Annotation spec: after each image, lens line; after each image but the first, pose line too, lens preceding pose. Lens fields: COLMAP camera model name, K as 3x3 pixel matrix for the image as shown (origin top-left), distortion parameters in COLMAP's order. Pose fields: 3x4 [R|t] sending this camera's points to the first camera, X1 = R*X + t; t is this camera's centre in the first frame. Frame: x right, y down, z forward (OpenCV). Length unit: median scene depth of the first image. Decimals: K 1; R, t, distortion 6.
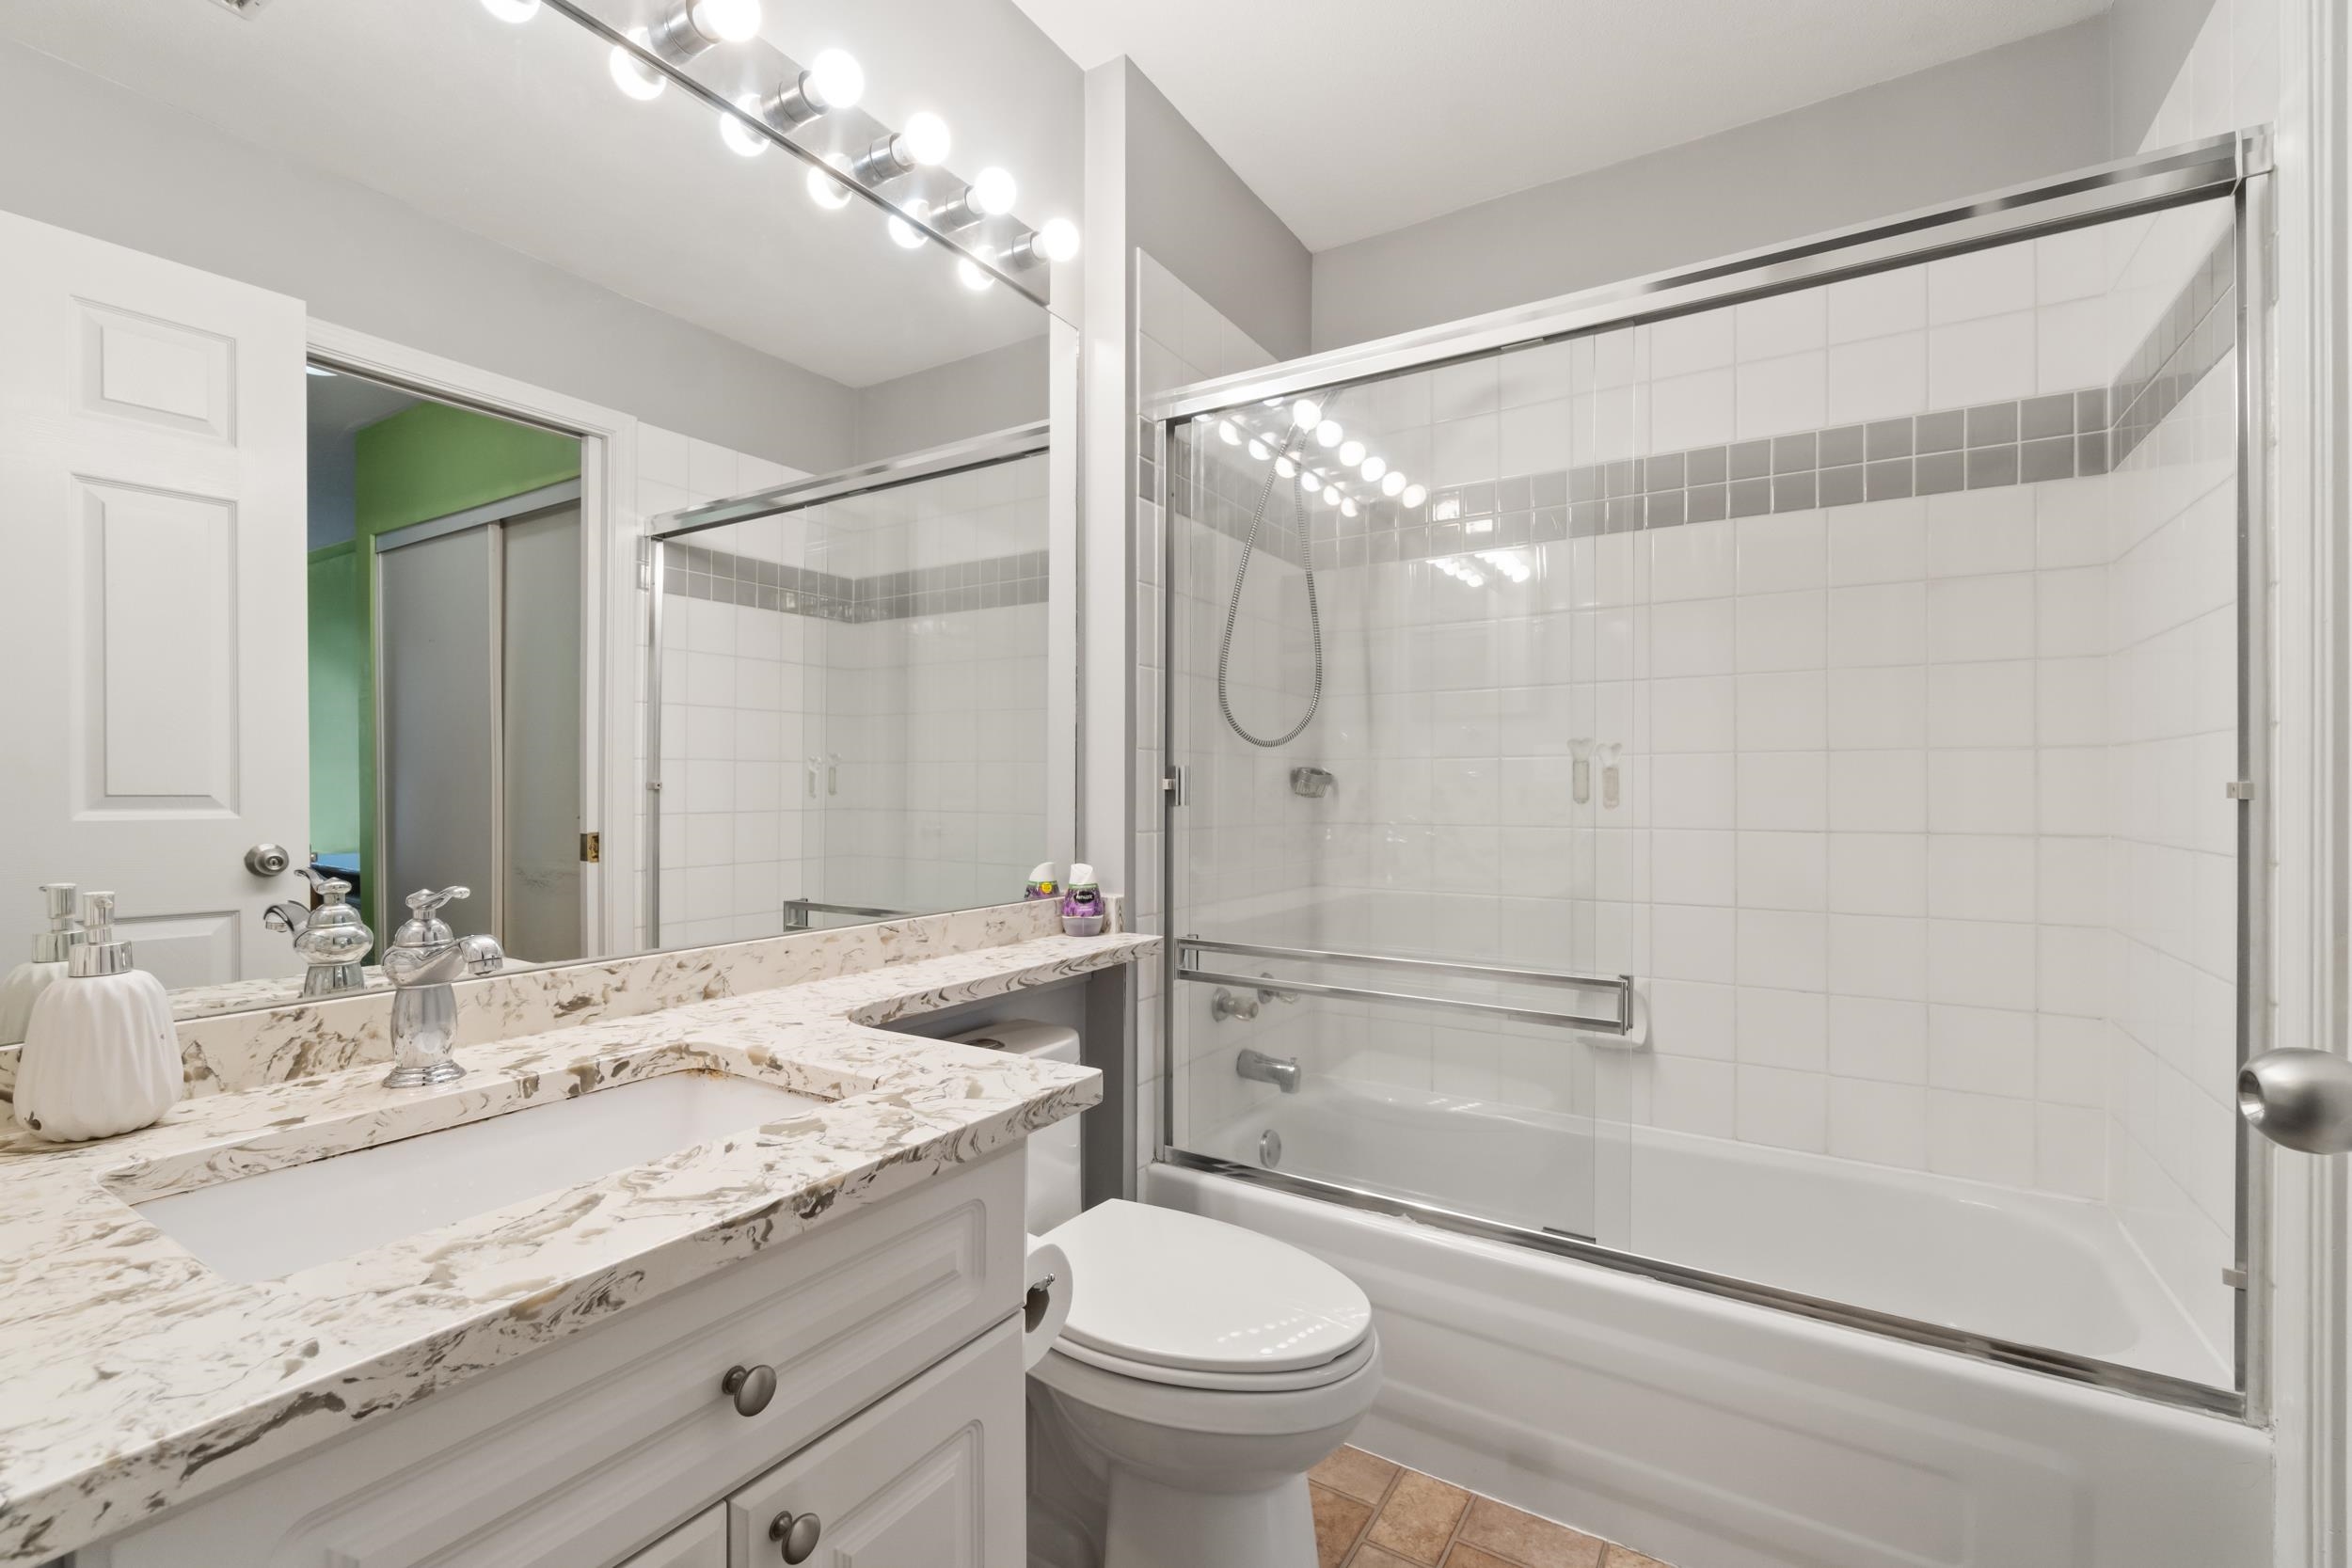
lens RADIAL K [[1003.2, 0, 1173.4], [0, 1003.2, 794.8], [0, 0, 1]] dist [-0.002417, 0.000049]
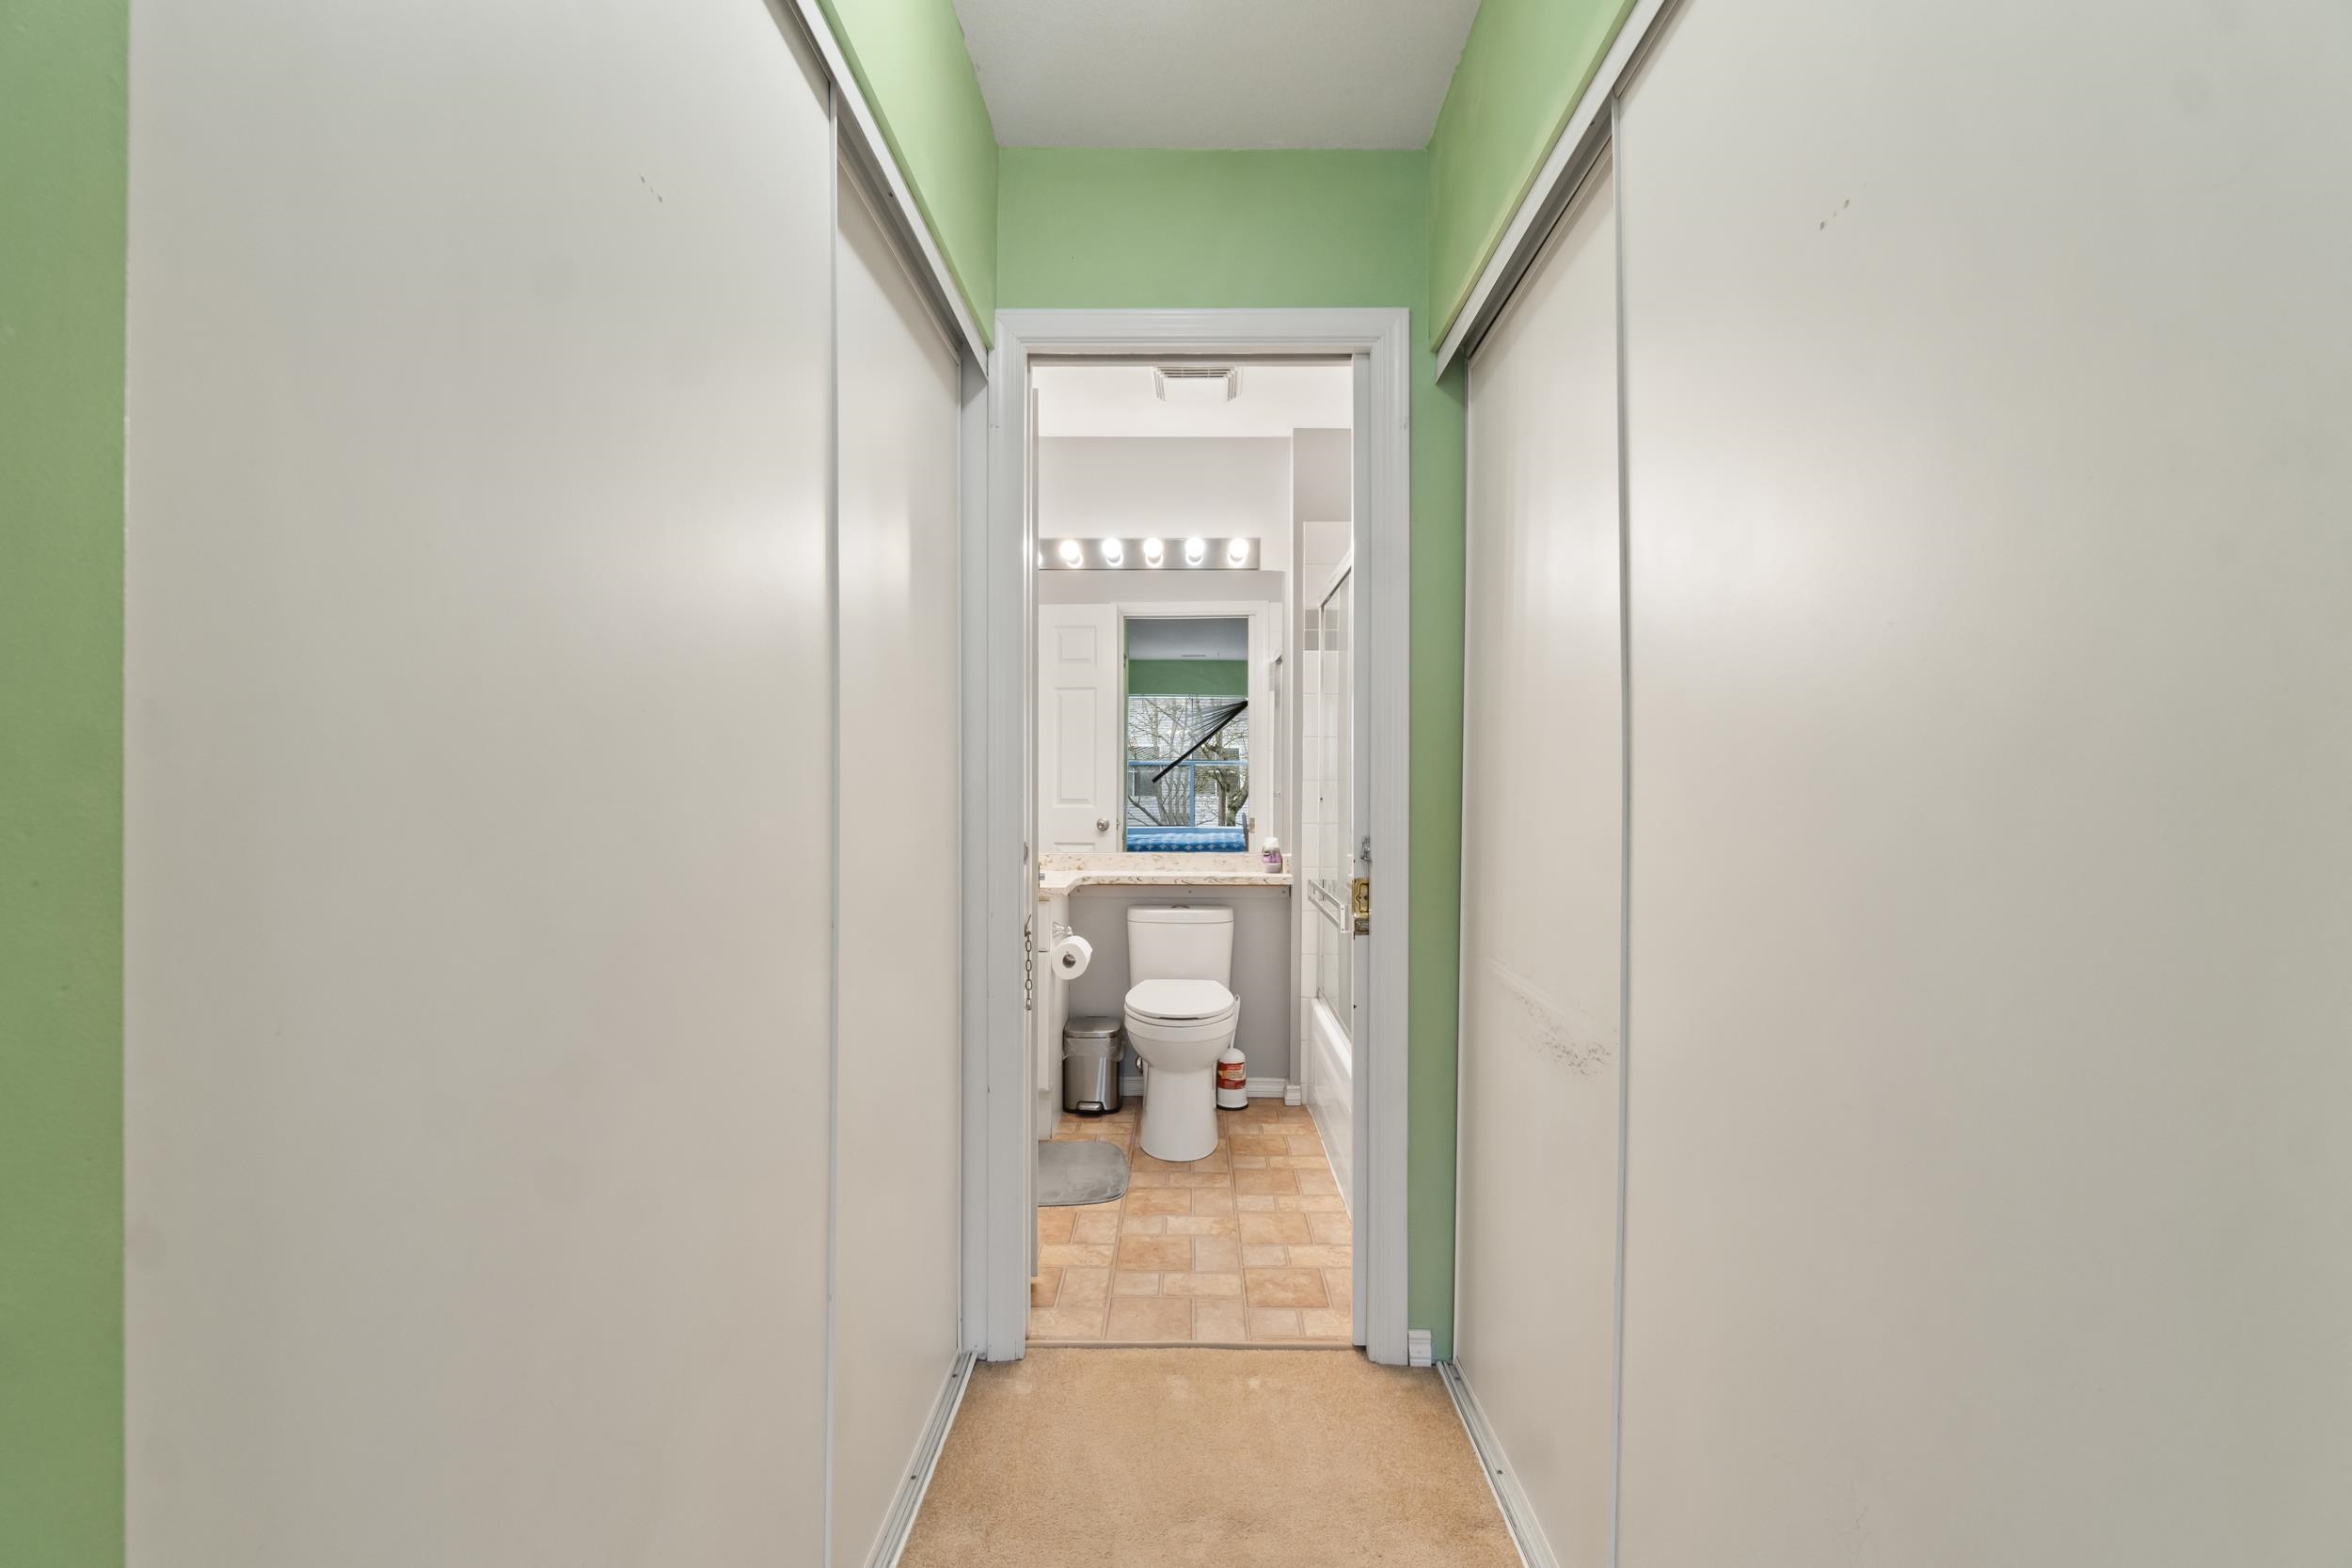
lens RADIAL K [[1003.2, 0, 1173.4], [0, 1003.2, 794.8], [0, 0, 1]] dist [-0.002417, 0.000049]
pose [[0.529088, 0.006070, -0.848545, 1.441954], [-0.007091, 0.999971, 0.002732, -0.020202], [0.848537, 0.004572, 0.529116, -0.225514]]
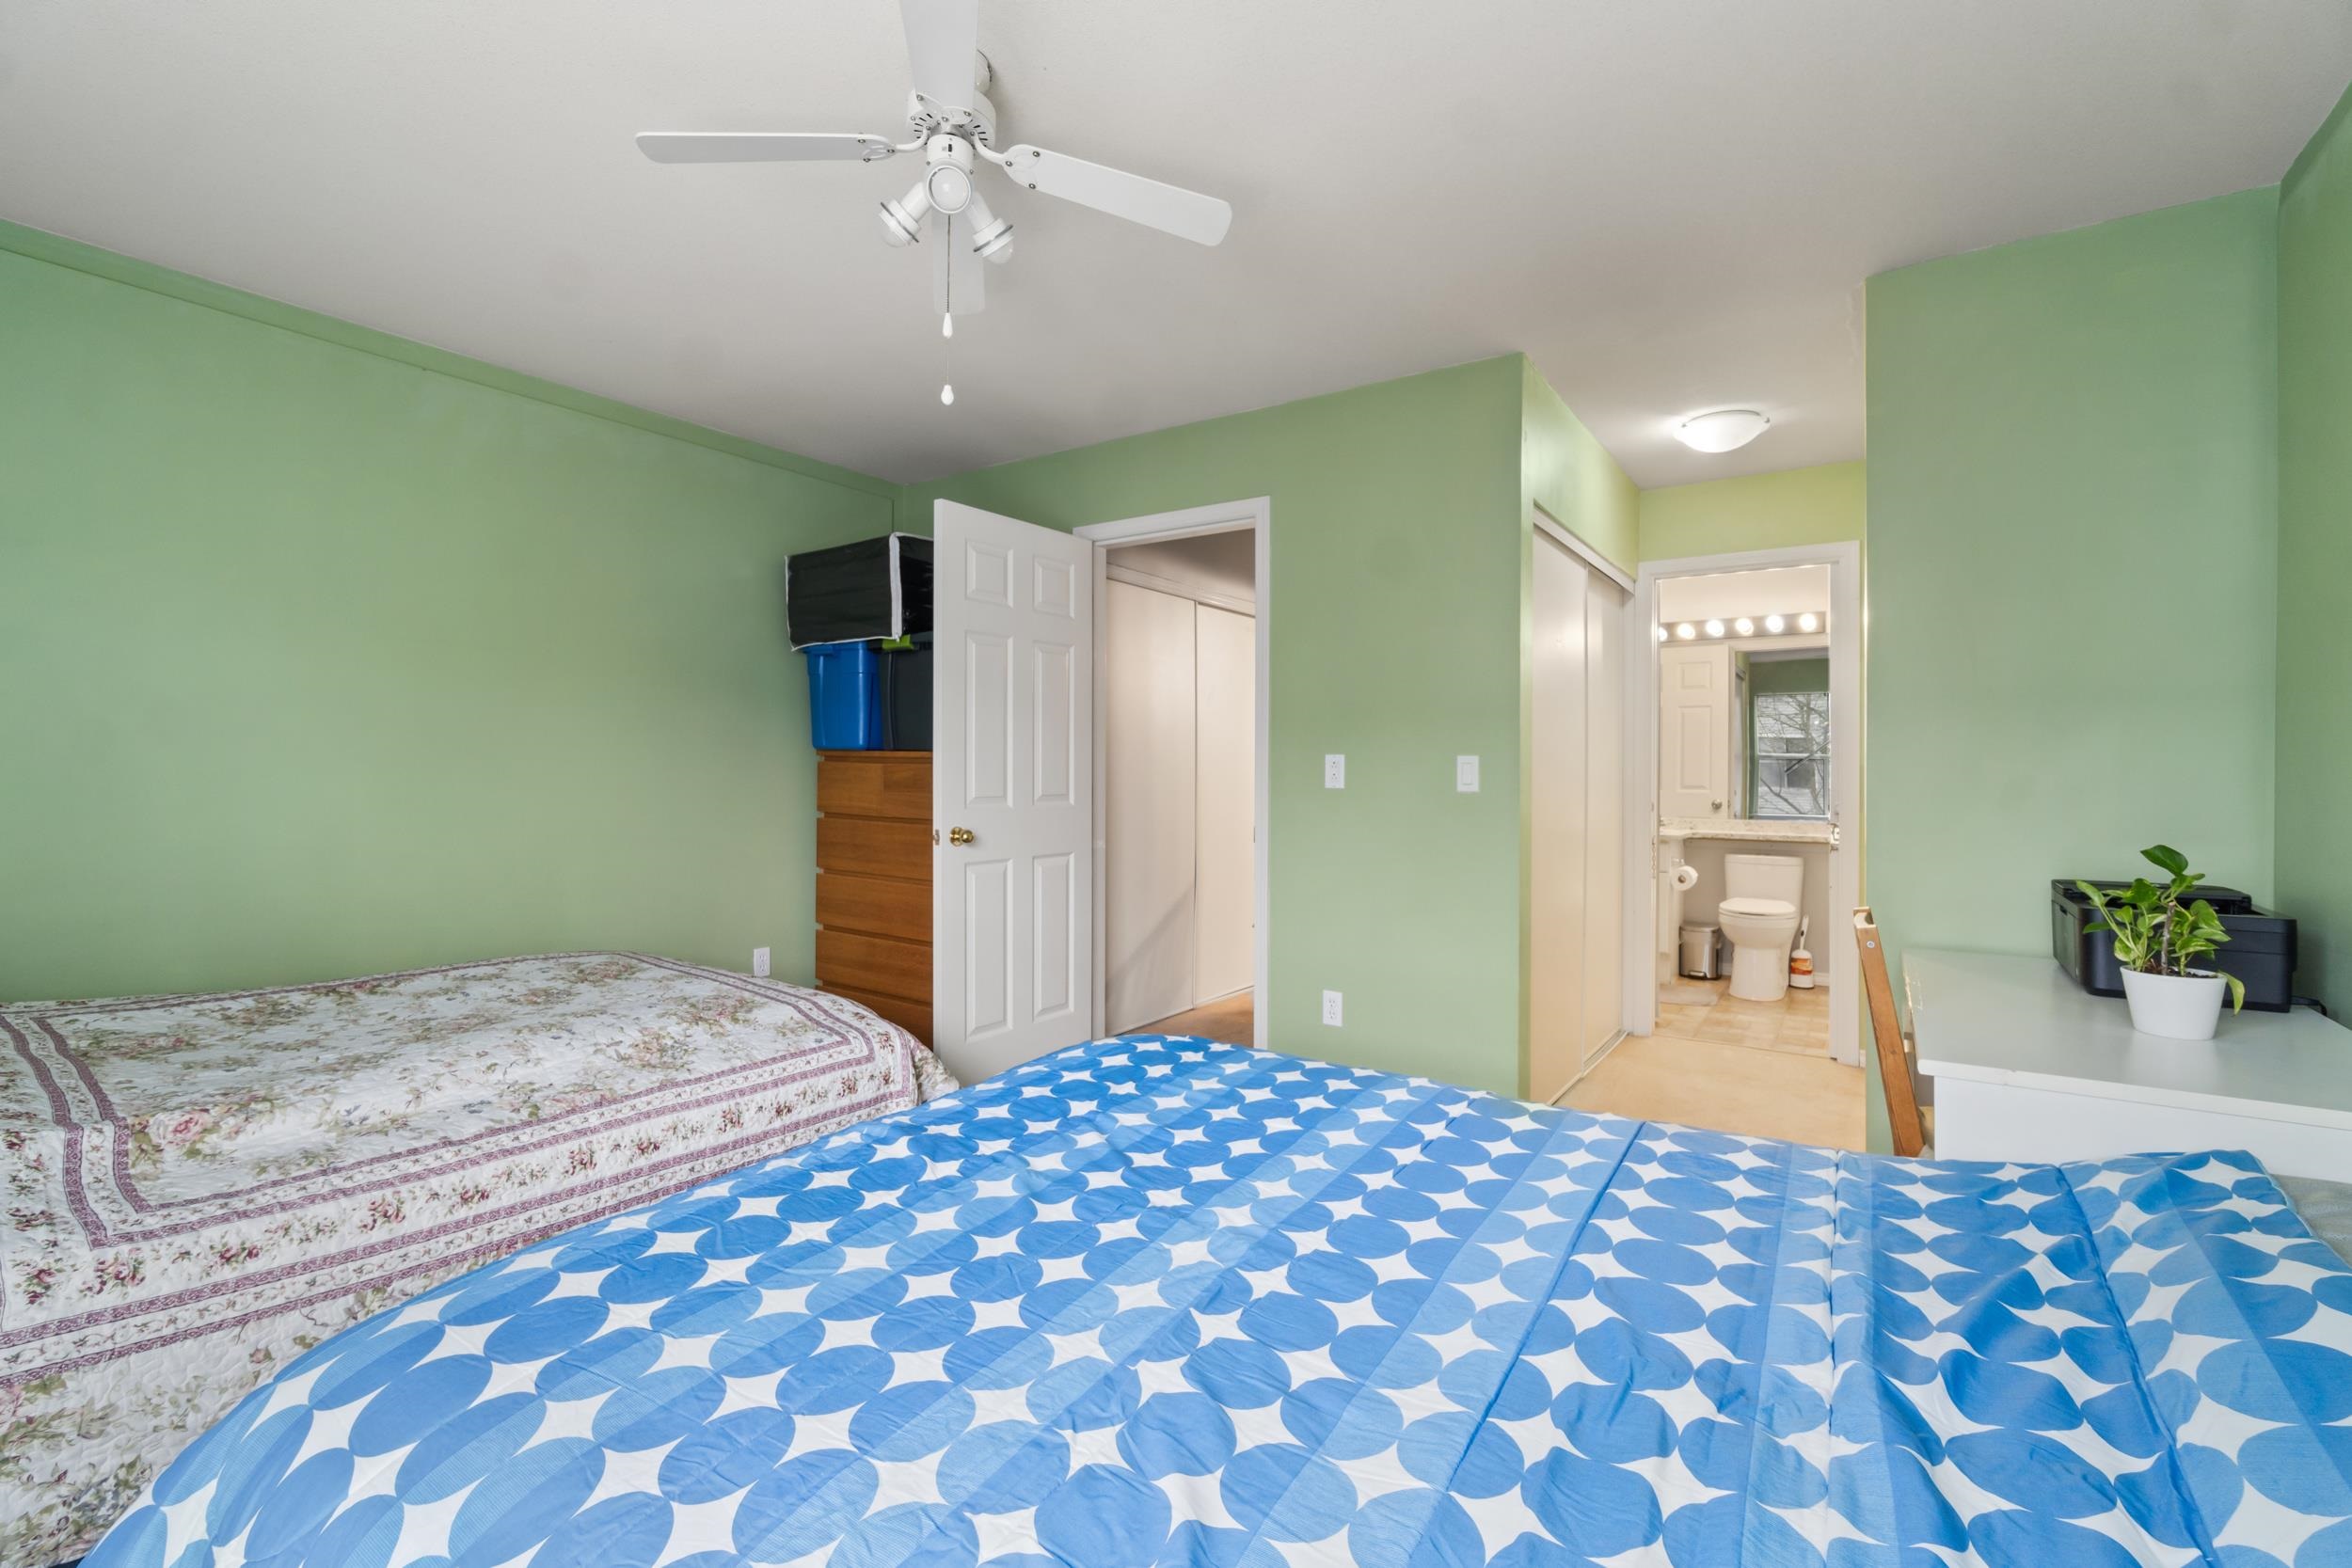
lens RADIAL K [[1003.2, 0, 1173.4], [0, 1003.2, 794.8], [0, 0, 1]] dist [-0.002417, 0.000049]
pose [[-0.040270, 0.013587, -0.999096, 2.848045], [-0.004106, 0.999897, 0.013763, -0.010215], [0.999180, 0.004657, -0.040210, -0.822676]]
